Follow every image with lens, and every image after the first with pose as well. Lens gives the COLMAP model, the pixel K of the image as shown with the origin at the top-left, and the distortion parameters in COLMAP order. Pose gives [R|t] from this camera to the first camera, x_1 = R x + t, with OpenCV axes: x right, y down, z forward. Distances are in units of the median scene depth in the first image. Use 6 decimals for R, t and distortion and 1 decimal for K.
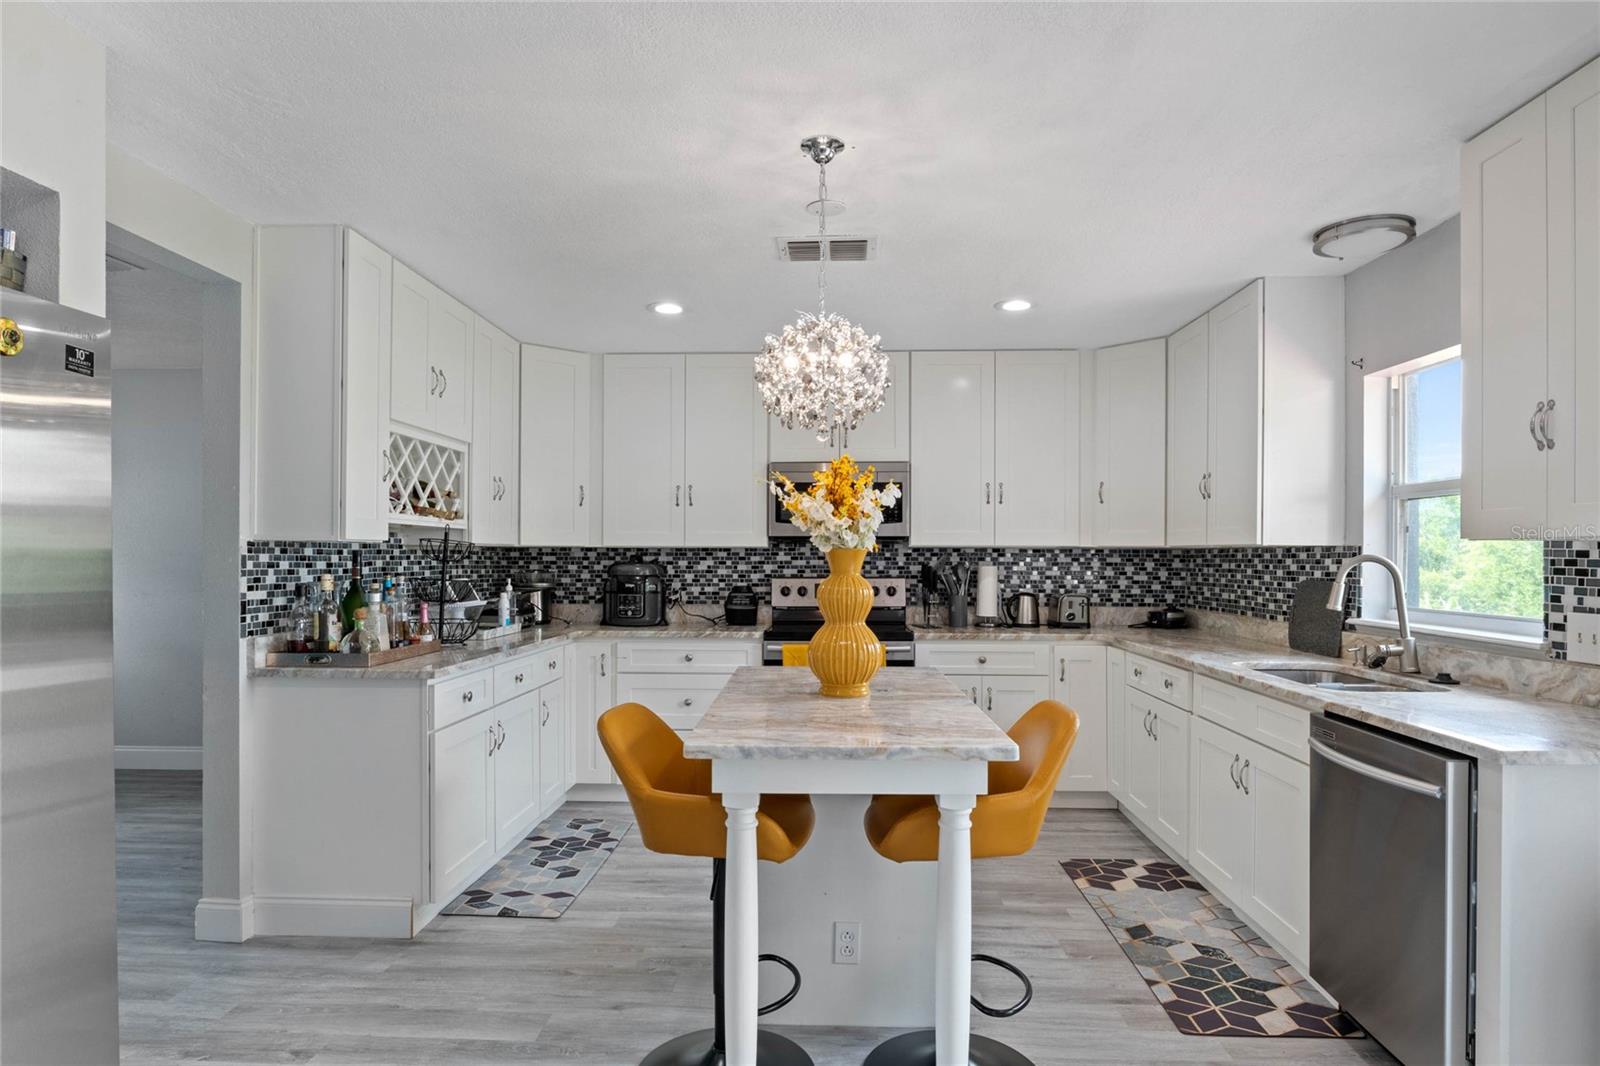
lens RADIAL K [[928.1, 0, 801.0], [0, 928.1, 545.3], [0, 0, 1]] dist [-0.000639, 0.000011]
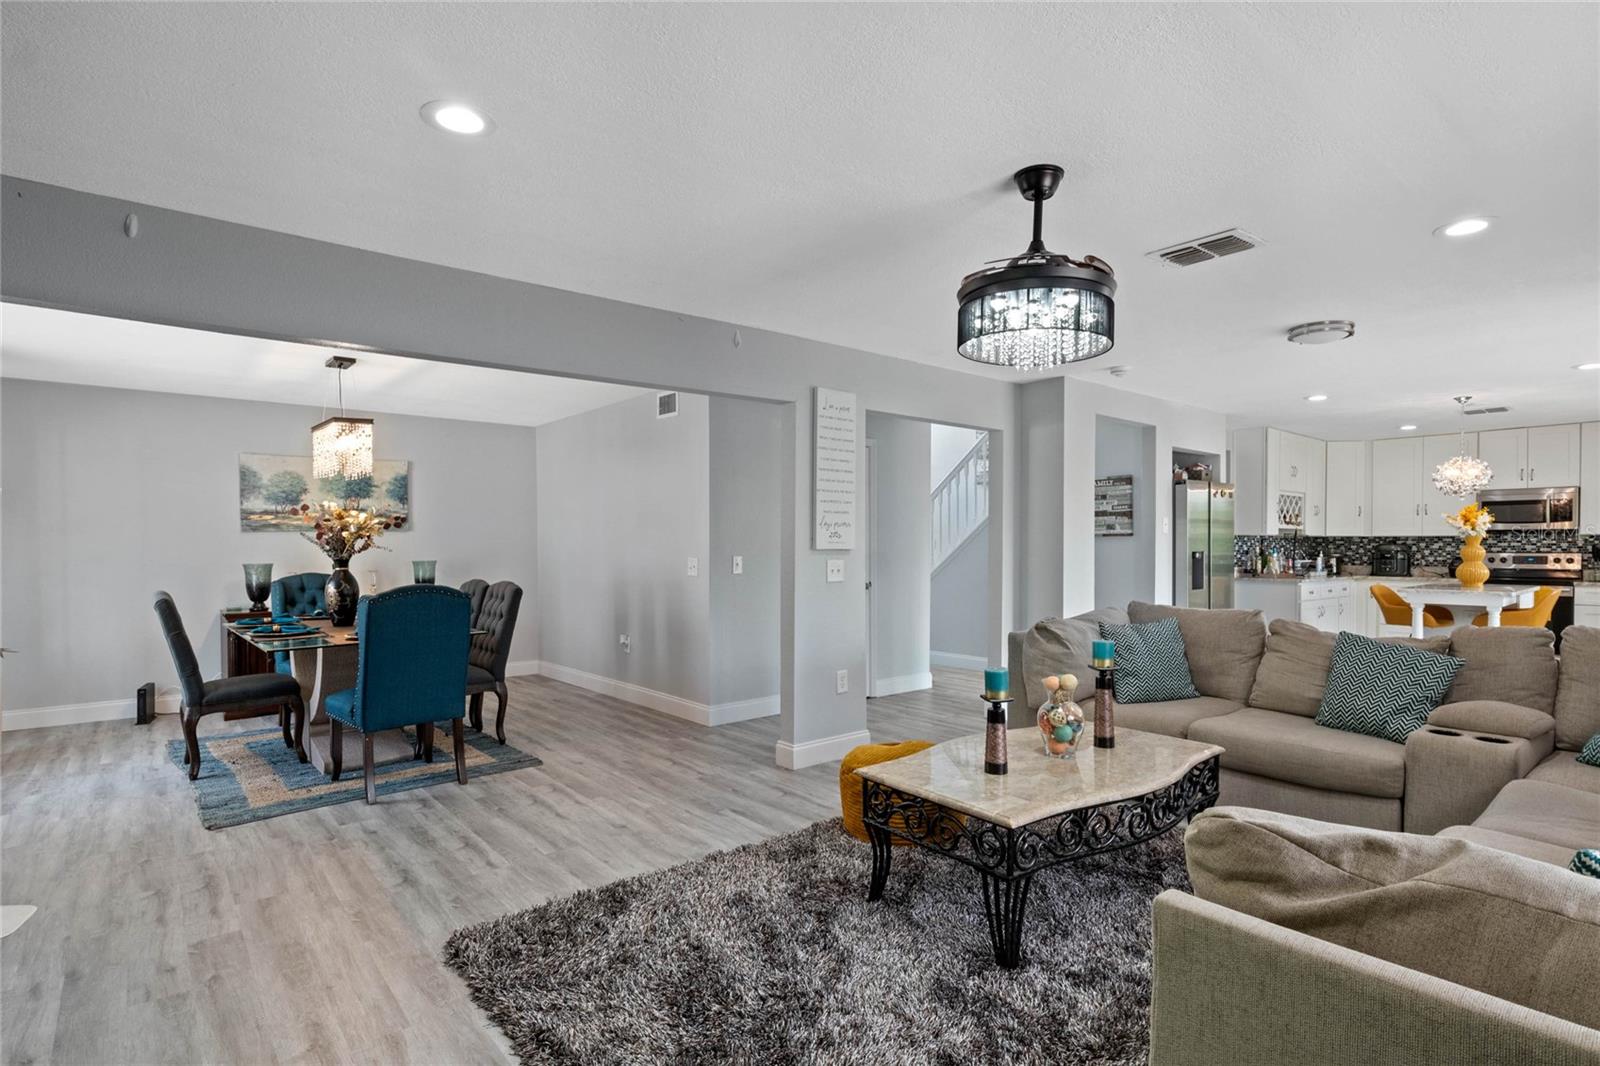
lens RADIAL K [[801.7, 0, 804.1], [0, 801.7, 554.4], [0, 0, 1]] dist [-0.005457, -0.000842]
pose [[0.675841, 0.008525, -0.736998, 0.239980], [0.008229, 0.999784, 0.019111, -0.002463], [0.737001, -0.018980, 0.675625, -1.116350]]
